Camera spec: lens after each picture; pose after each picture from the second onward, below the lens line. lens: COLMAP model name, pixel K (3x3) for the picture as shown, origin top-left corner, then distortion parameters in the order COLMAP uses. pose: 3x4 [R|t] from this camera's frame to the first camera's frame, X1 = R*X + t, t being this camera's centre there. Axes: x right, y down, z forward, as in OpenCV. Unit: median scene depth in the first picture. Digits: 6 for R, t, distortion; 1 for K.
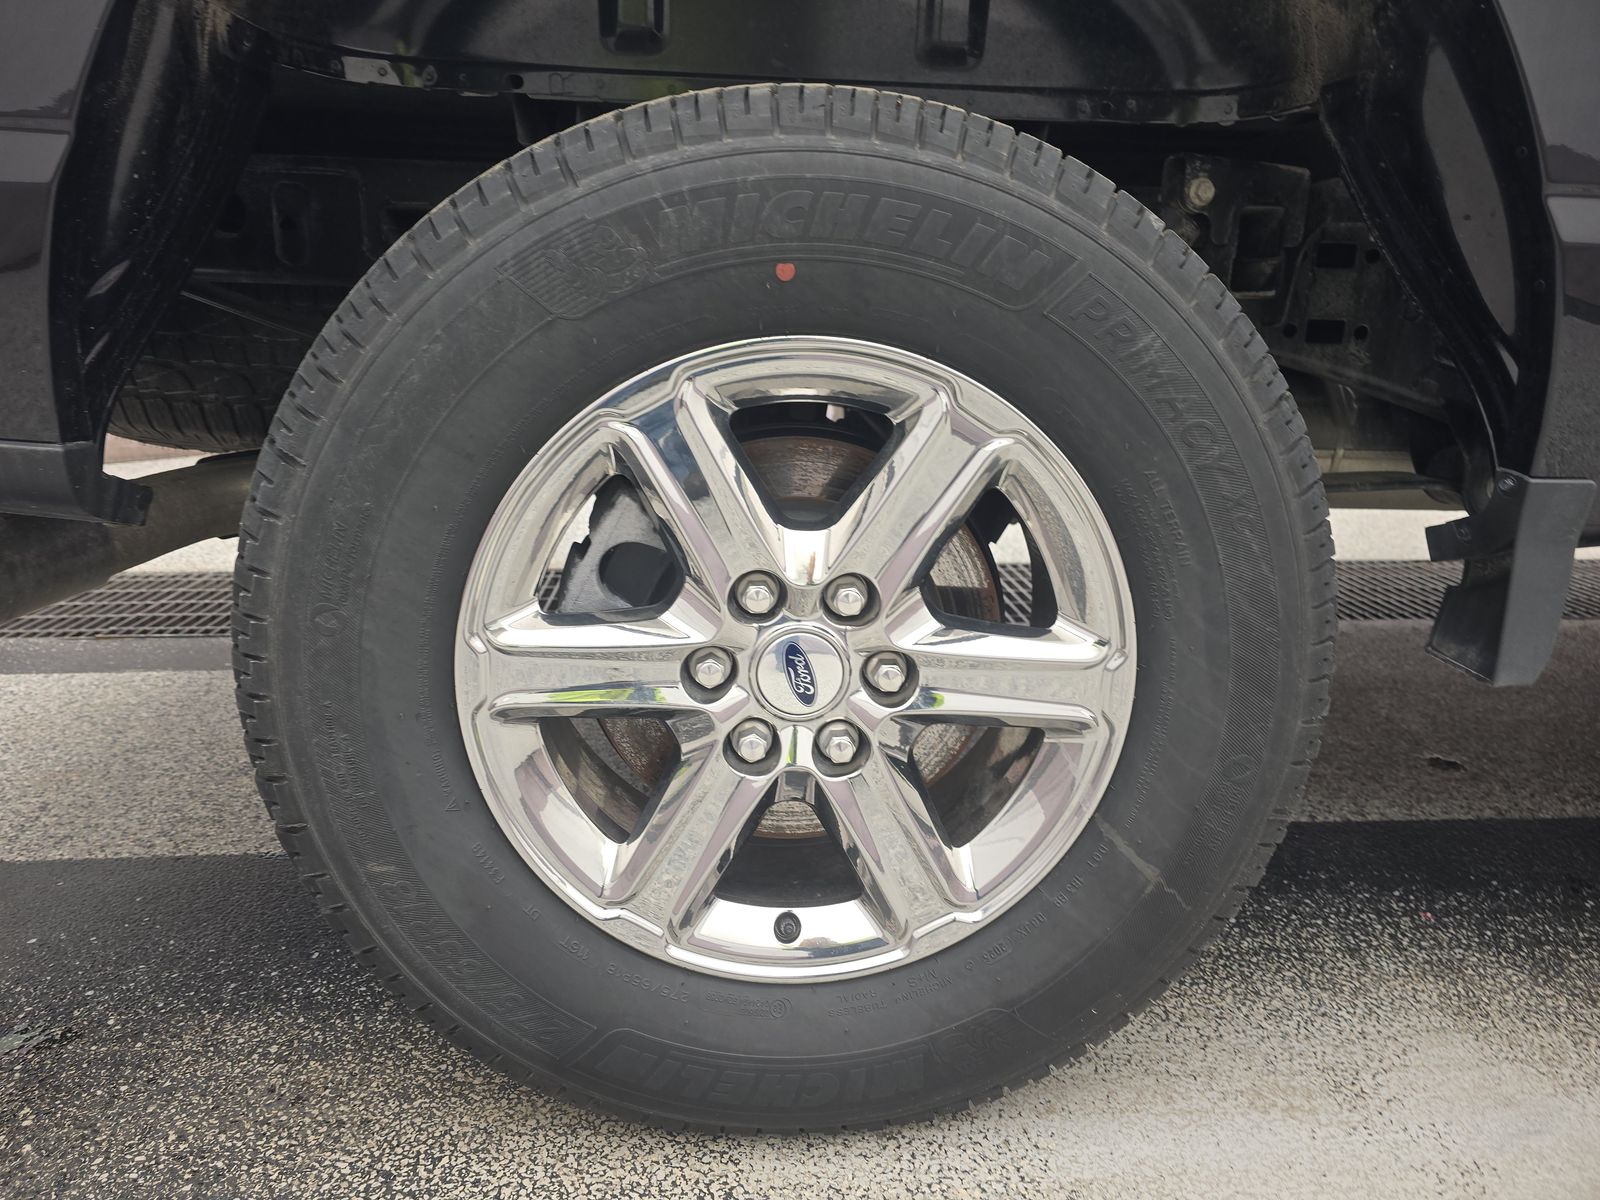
lens RADIAL K [[1083.7, 0, 793.7], [0, 1083.7, 592.0], [0, 0, 1]] dist [0.060964, -0.055569]
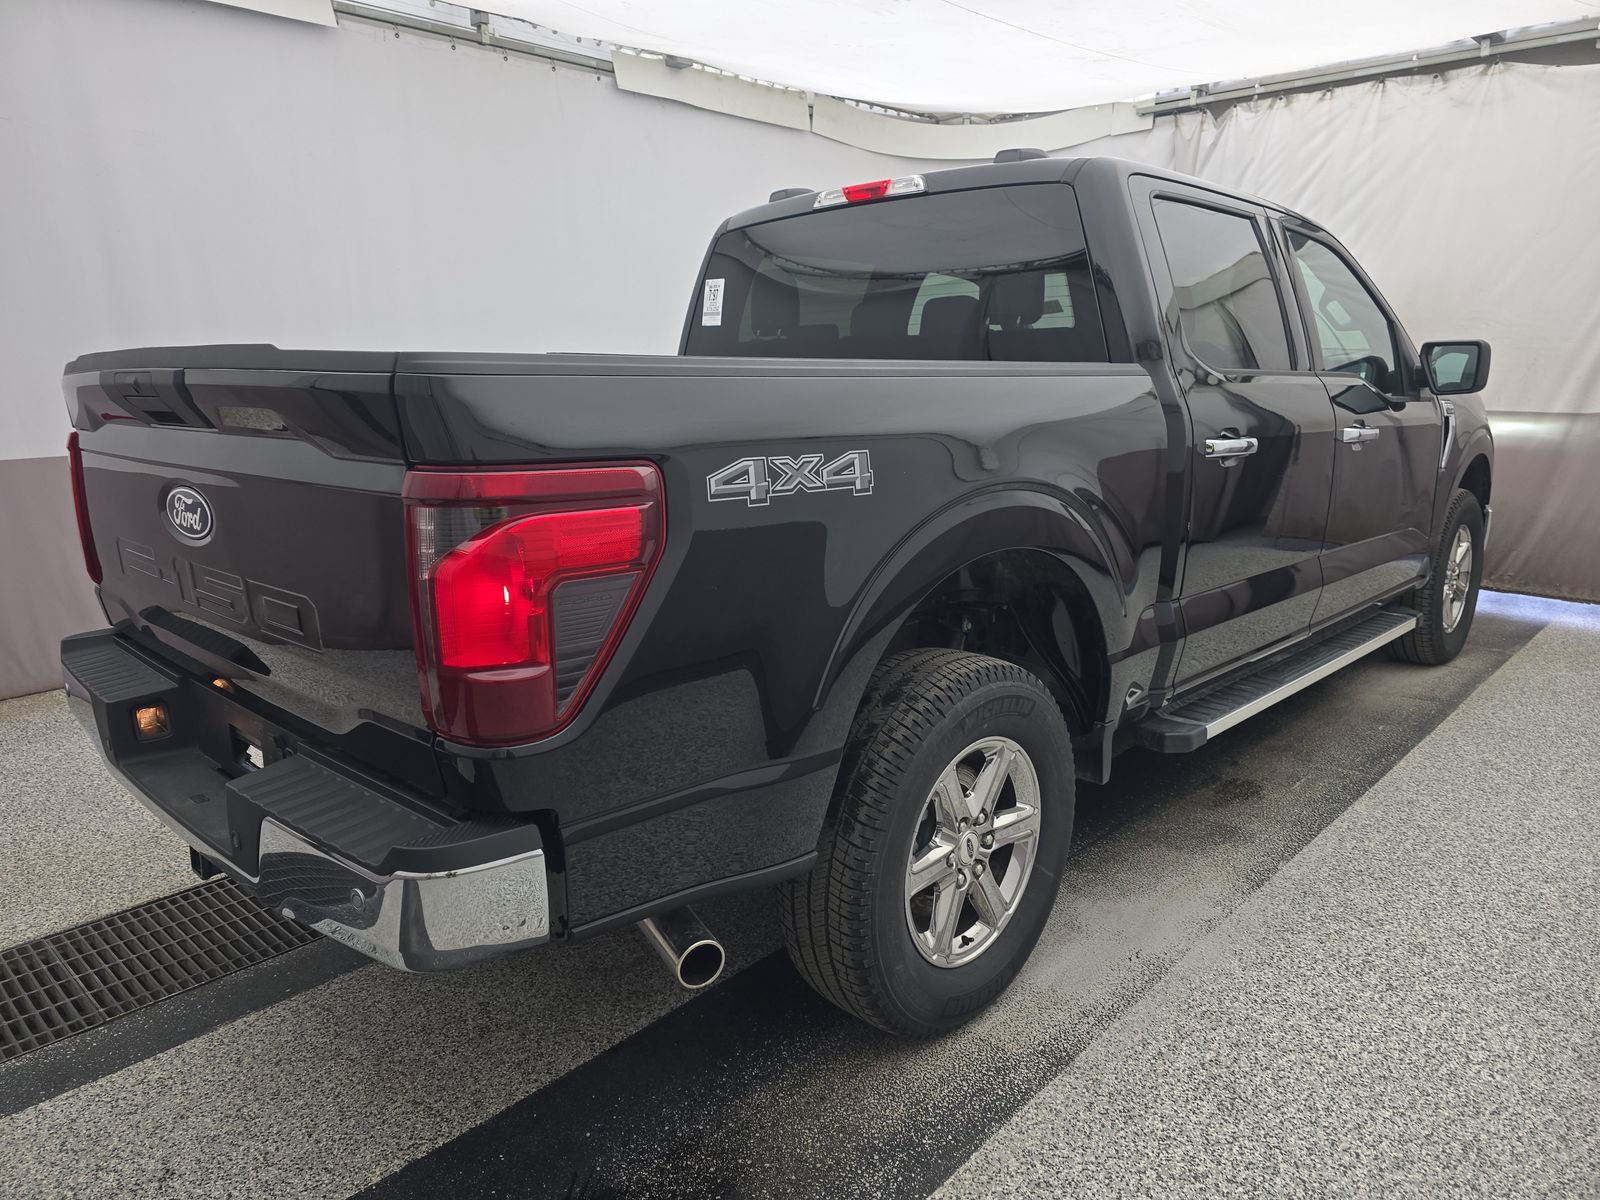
lens RADIAL K [[1083.7, 0, 793.7], [0, 1083.7, 592.0], [0, 0, 1]] dist [0.060964, -0.055569]
pose [[0.732942, -0.164272, 0.660160, -2.017499], [0.194389, 0.980520, 0.028169, -0.720231], [-0.651927, 0.107681, 0.750597, -0.874708]]
